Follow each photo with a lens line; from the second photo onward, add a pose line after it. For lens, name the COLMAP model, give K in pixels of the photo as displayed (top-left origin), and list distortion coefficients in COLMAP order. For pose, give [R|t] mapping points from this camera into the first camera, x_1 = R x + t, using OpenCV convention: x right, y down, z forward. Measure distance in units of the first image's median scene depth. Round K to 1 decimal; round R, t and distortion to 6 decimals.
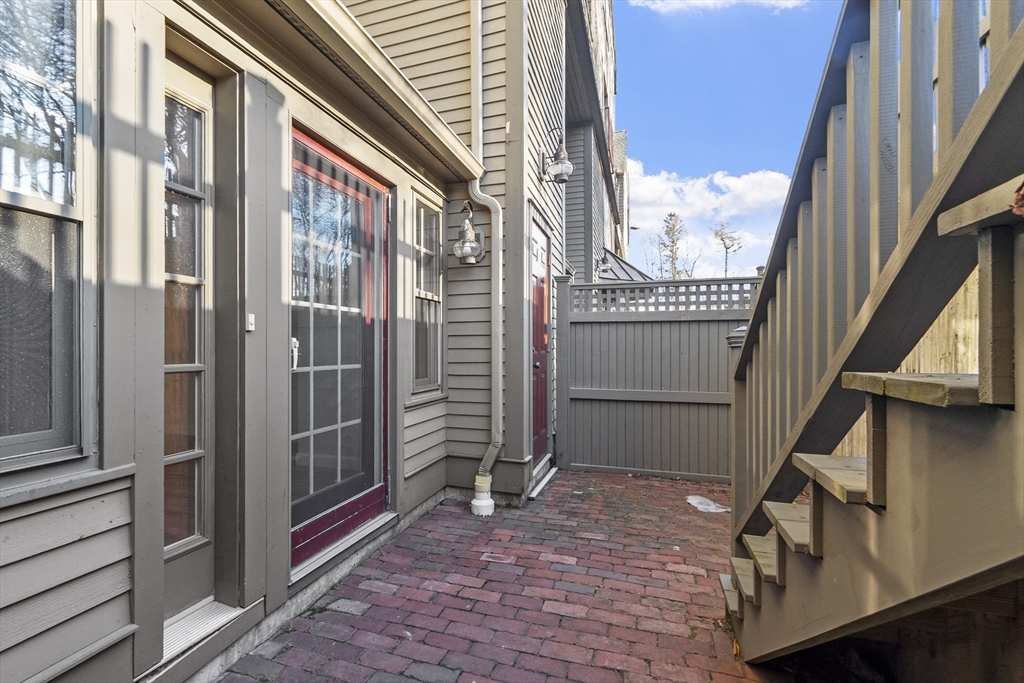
lens RADIAL K [[434.4, 0, 508.3], [0, 434.4, 344.6], [0, 0, 1]] dist [0.000944, 0.000144]
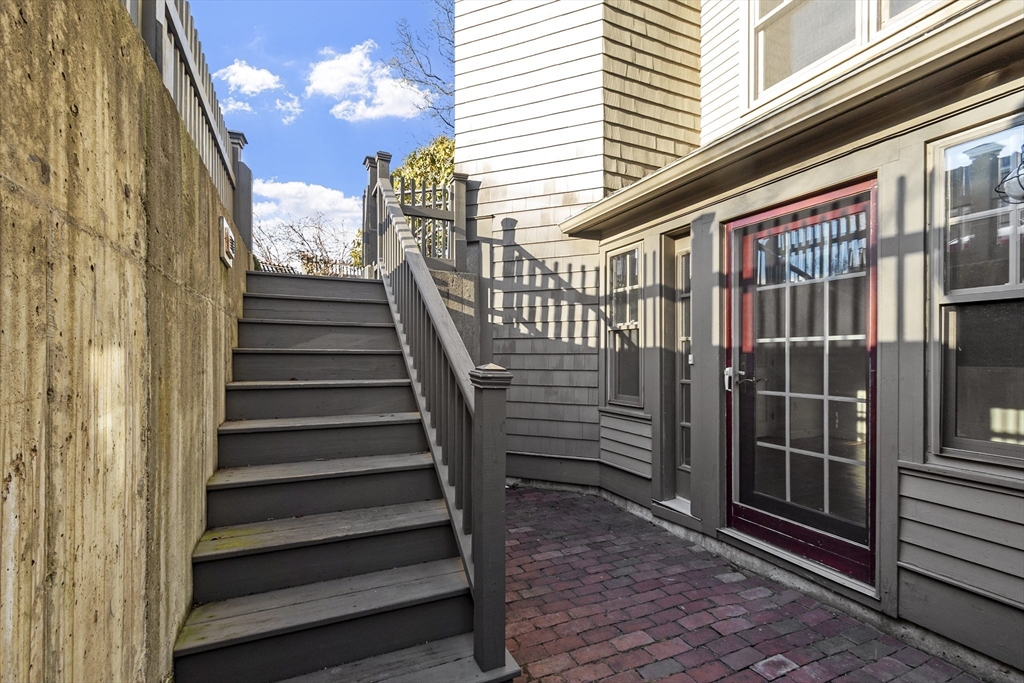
lens RADIAL K [[459.9, 0, 509.1], [0, 459.9, 358.2], [0, 0, 1]] dist [0.012552, 0.000388]
pose [[-0.735360, 0.001776, -0.677675, 0.985009], [0.000610, 0.999998, 0.001959, -0.046361], [0.677677, 0.001027, -0.735359, 1.473639]]
